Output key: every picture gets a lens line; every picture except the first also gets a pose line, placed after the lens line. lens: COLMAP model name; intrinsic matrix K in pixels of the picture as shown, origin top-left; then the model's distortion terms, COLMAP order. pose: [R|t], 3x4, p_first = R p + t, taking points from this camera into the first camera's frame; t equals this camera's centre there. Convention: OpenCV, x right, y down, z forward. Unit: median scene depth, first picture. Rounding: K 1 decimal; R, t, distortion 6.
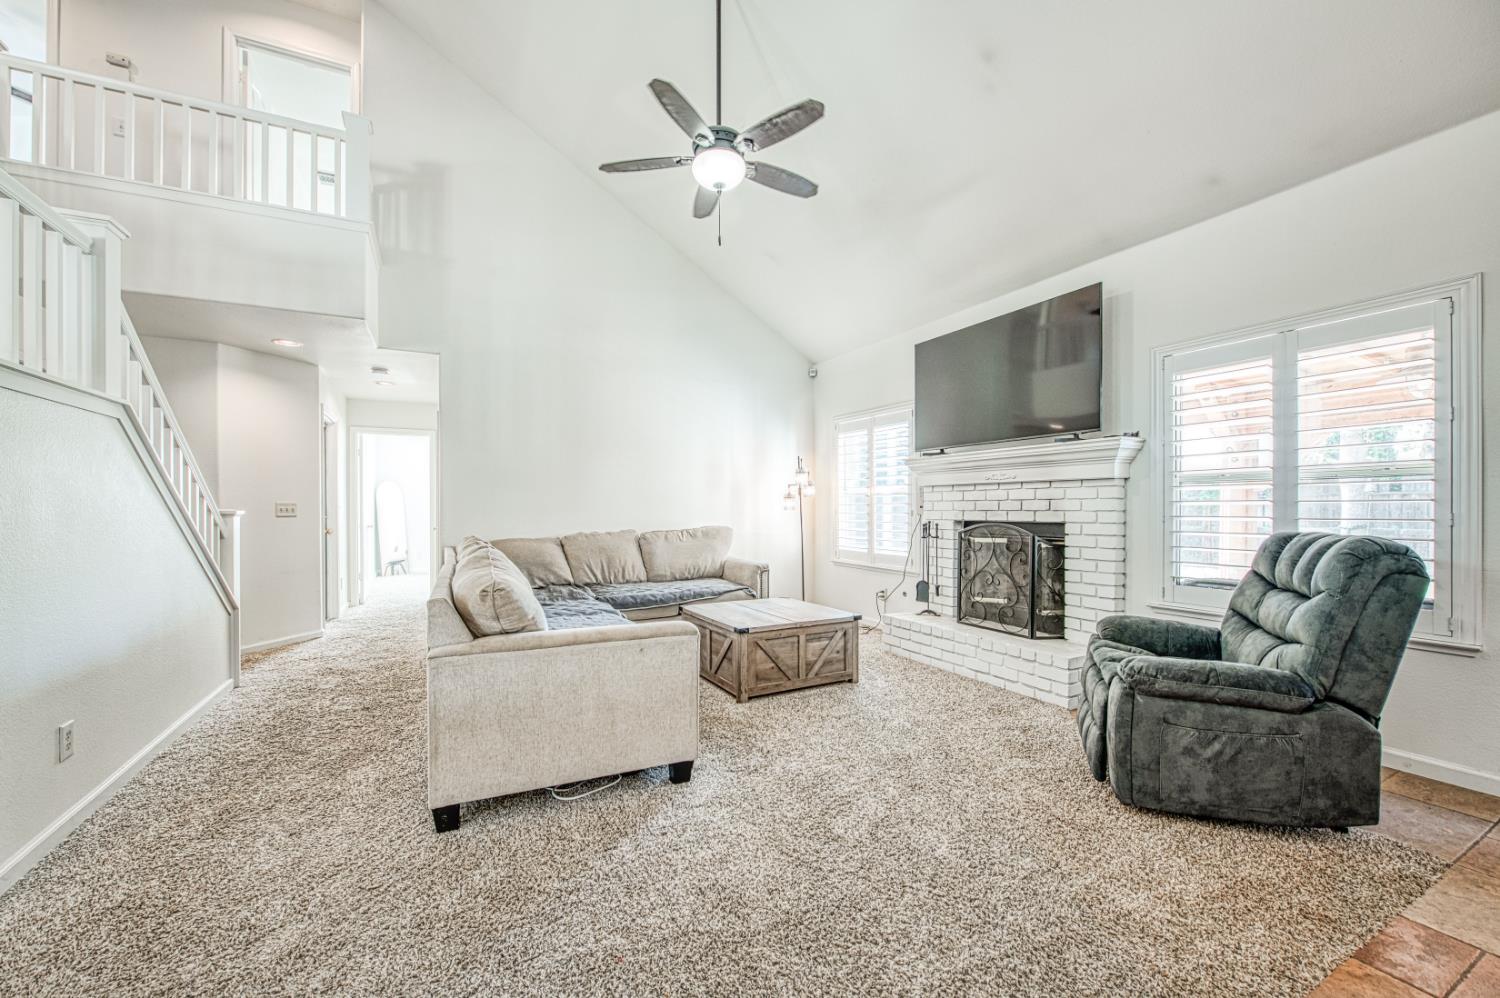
lens RADIAL K [[612.5, 0, 745.9], [0, 612.5, 506.3], [0, 0, 1]] dist [0.001503, -0.000012]
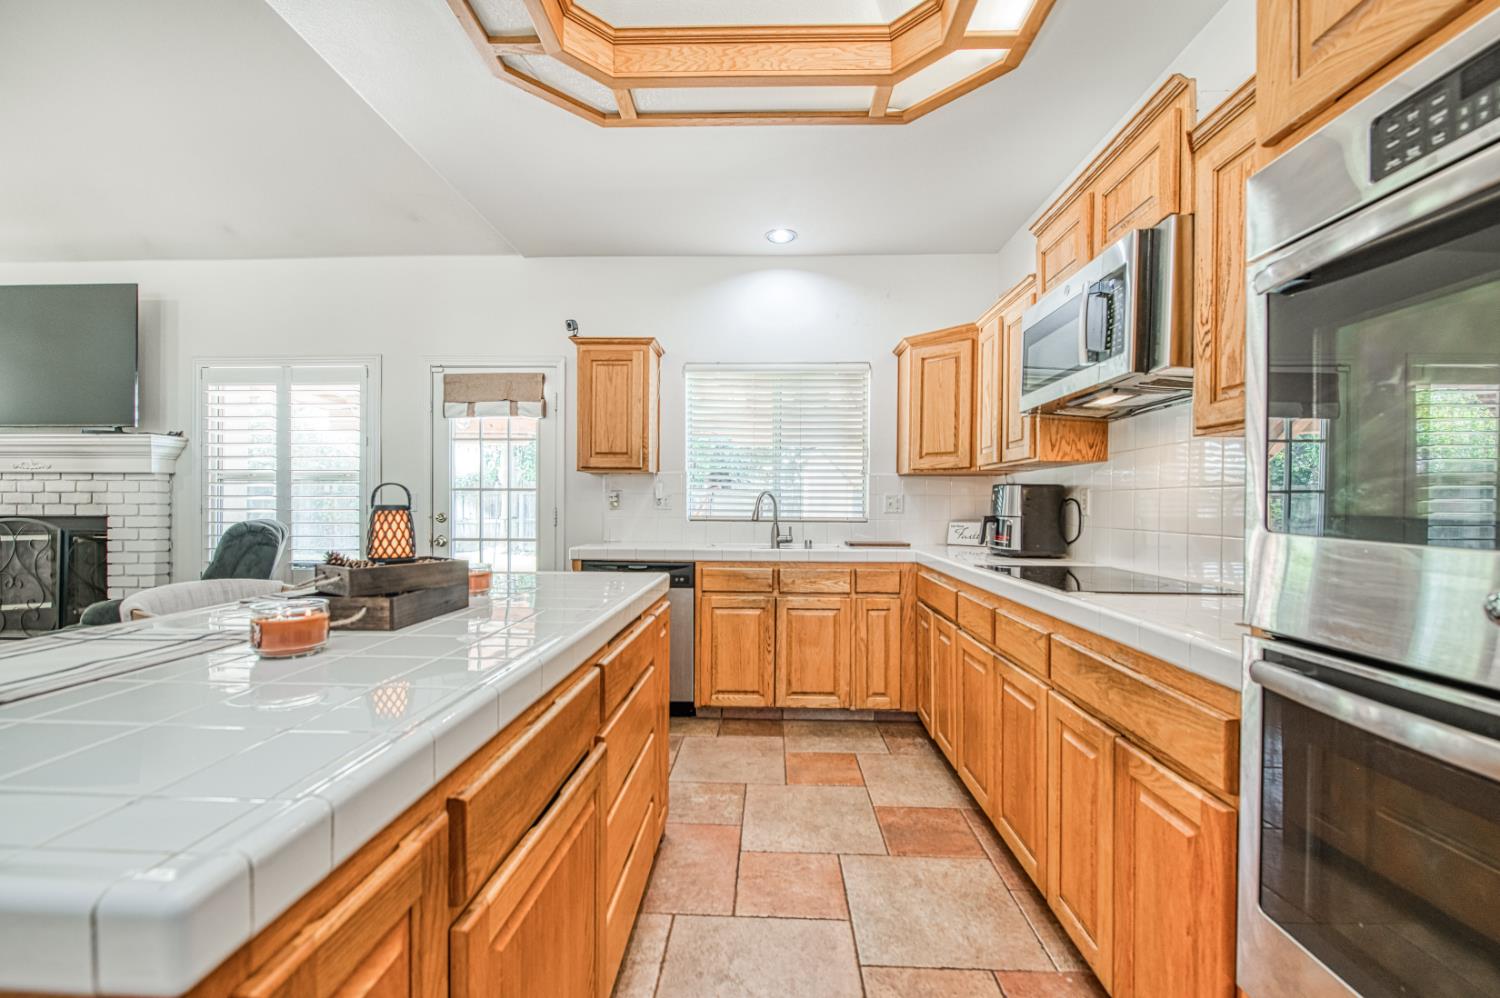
lens RADIAL K [[612.5, 0, 745.9], [0, 612.5, 506.3], [0, 0, 1]] dist [0.001503, -0.000012]
pose [[0.500257, 0.000553, 0.865877, 0.192399], [-0.005877, 0.999979, 0.002757, 0.002470], [-0.865857, -0.006468, 0.500250, -0.405043]]
